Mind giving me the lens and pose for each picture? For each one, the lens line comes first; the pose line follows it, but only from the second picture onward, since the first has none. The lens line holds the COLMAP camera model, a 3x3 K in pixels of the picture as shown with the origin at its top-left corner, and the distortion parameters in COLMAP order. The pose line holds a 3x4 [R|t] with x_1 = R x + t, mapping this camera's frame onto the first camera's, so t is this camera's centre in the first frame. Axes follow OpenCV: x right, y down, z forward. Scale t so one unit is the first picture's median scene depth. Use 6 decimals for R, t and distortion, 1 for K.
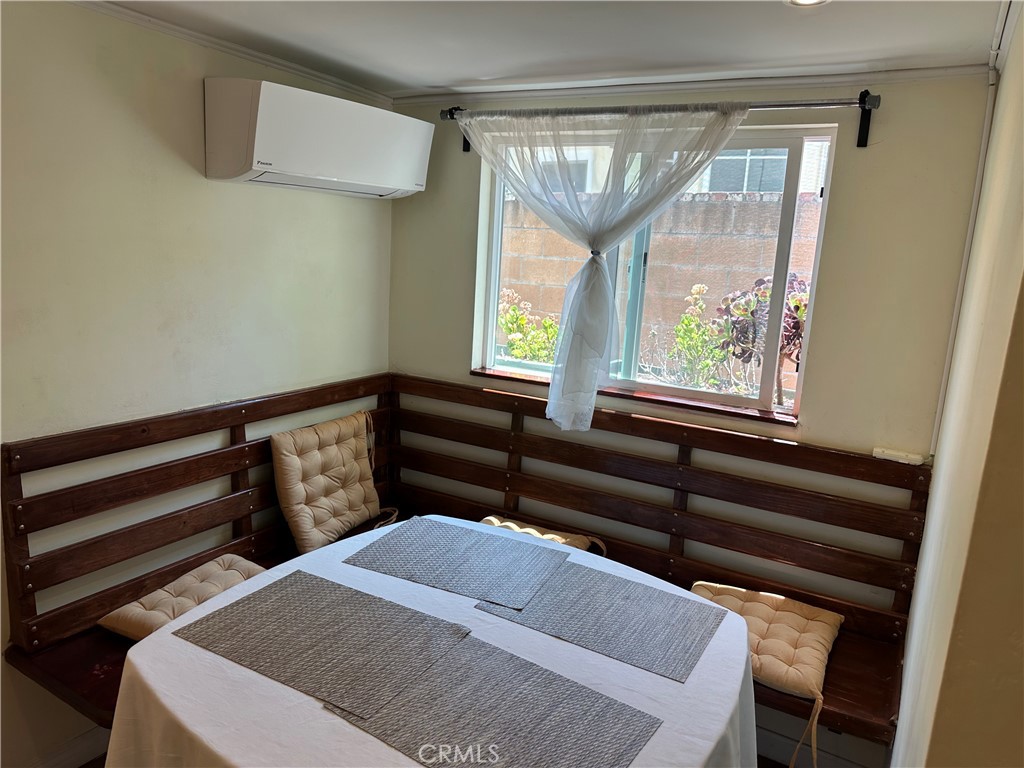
lens RADIAL K [[713.7, 0, 511.1], [0, 713.7, 379.8], [0, 0, 1]] dist [0.135455, -0.216996]
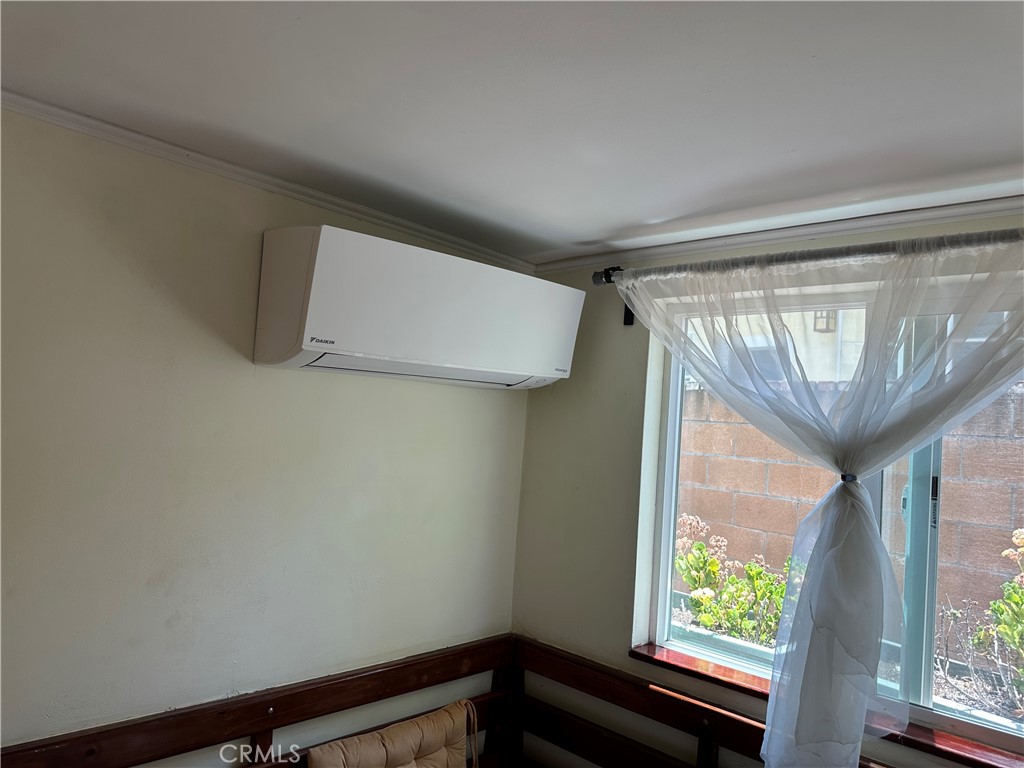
lens RADIAL K [[712.1, 0, 509.3], [0, 712.1, 388.1], [0, 0, 1]] dist [0.138859, -0.216735]
pose [[0.968666, -0.001651, -0.248363, -0.000766], [-0.059026, 0.969799, -0.236657, -0.085467], [0.241253, 0.243901, 0.939313, 0.338896]]
